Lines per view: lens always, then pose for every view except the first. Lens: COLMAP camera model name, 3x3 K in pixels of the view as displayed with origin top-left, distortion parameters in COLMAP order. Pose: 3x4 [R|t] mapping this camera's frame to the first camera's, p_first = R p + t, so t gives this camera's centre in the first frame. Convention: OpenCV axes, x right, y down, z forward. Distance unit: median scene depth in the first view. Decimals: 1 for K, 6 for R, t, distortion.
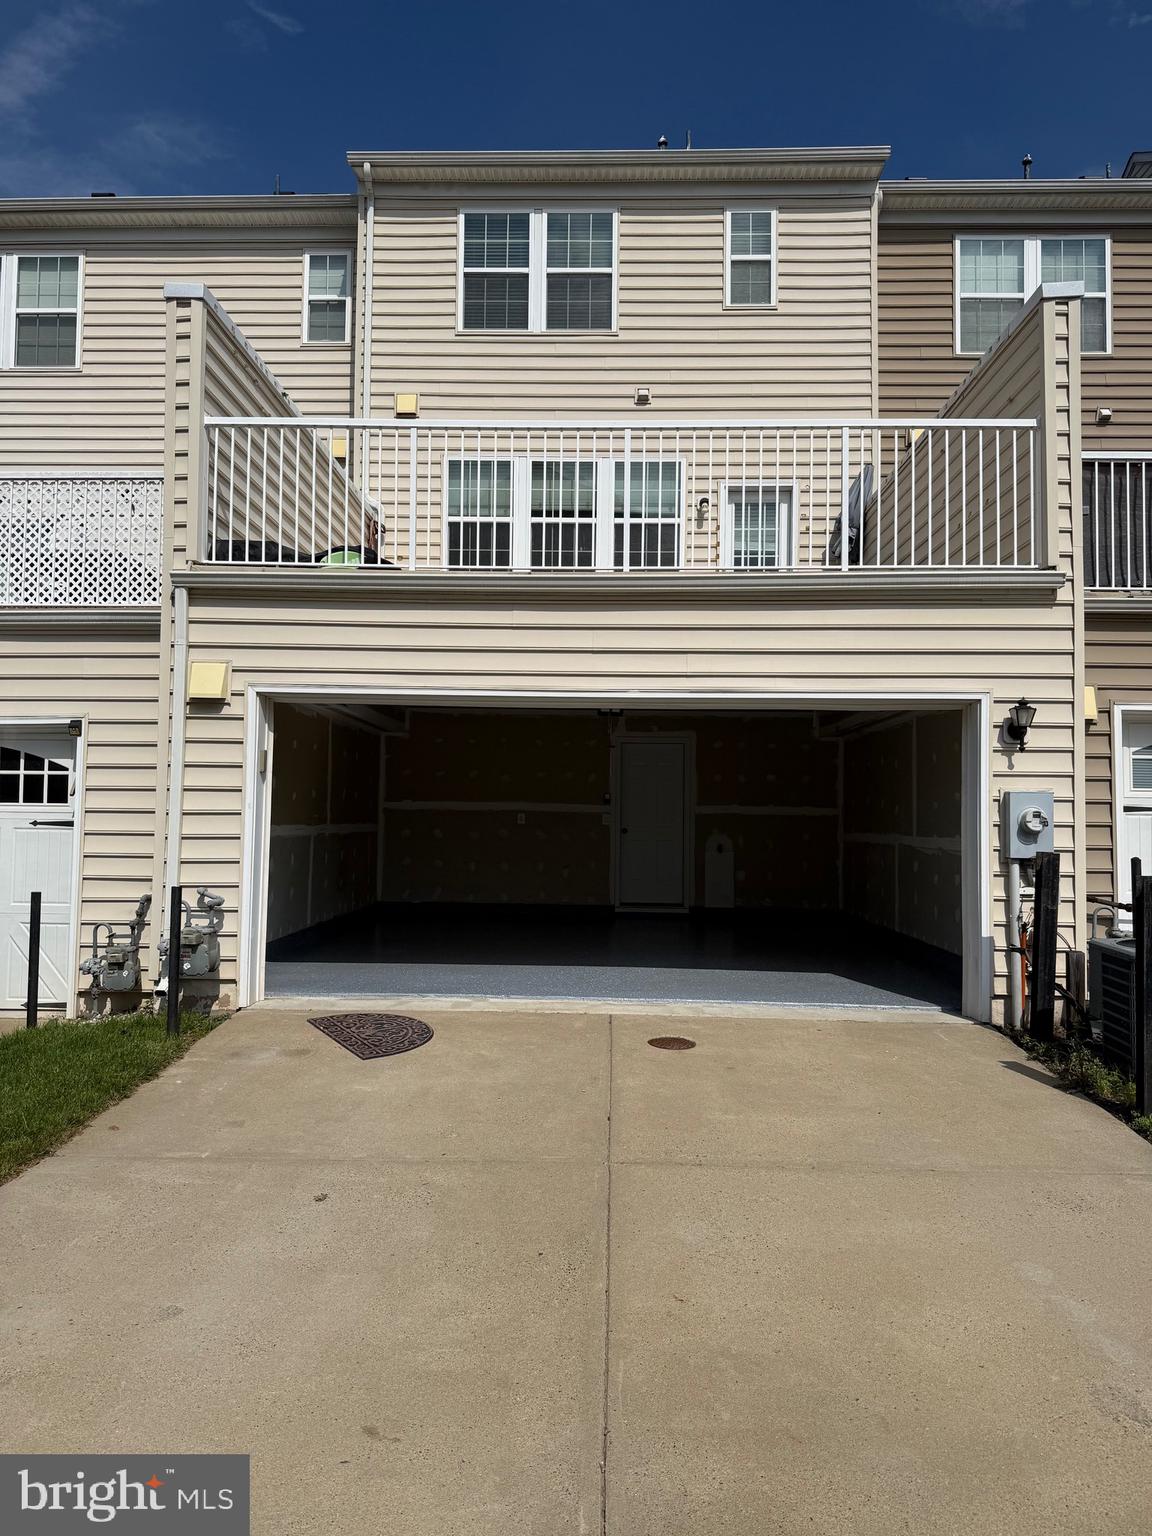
lens RADIAL K [[1103.4, 0, 576.0], [0, 1103.4, 768.0], [0, 0, 1]] dist [0.013918, -0.003289]
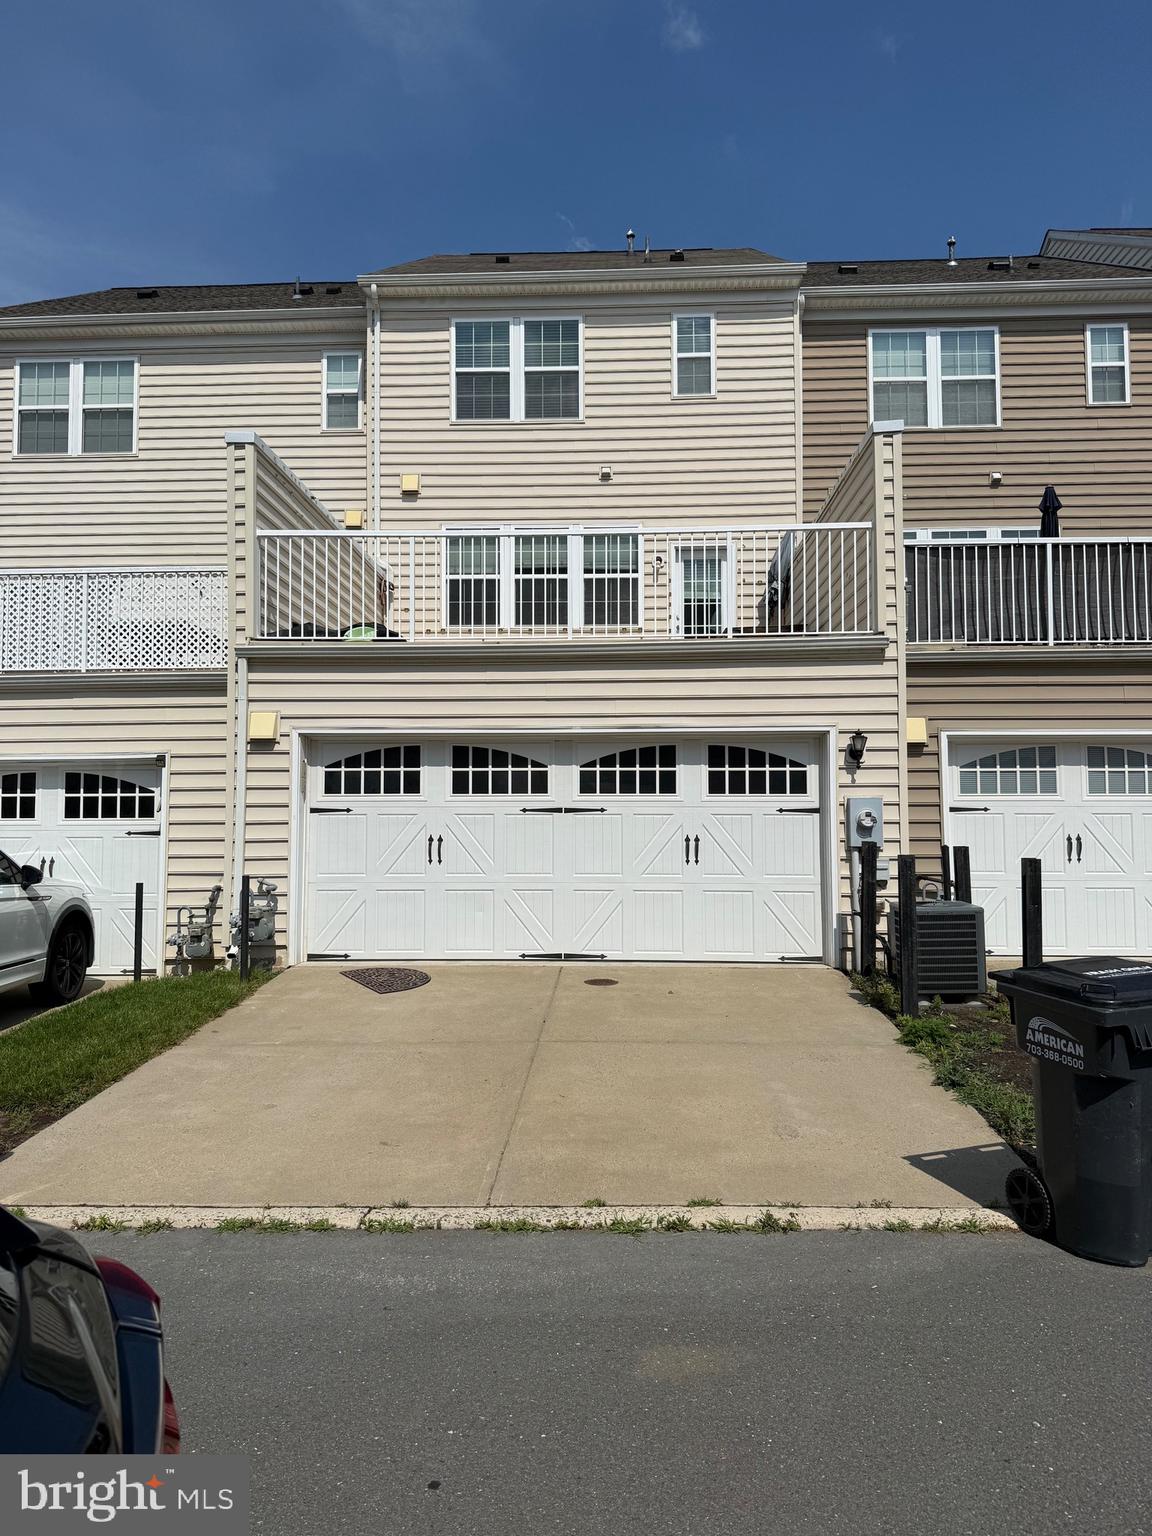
lens RADIAL K [[1085.8, 0, 576.0], [0, 1085.8, 768.0], [0, 0, 1]] dist [0.112646, -0.197693]
pose [[0.999778, -0.016291, -0.013393, 0.063200], [0.016182, 0.999835, -0.008246, -0.008903], [0.013525, 0.008028, 0.999876, -0.312013]]
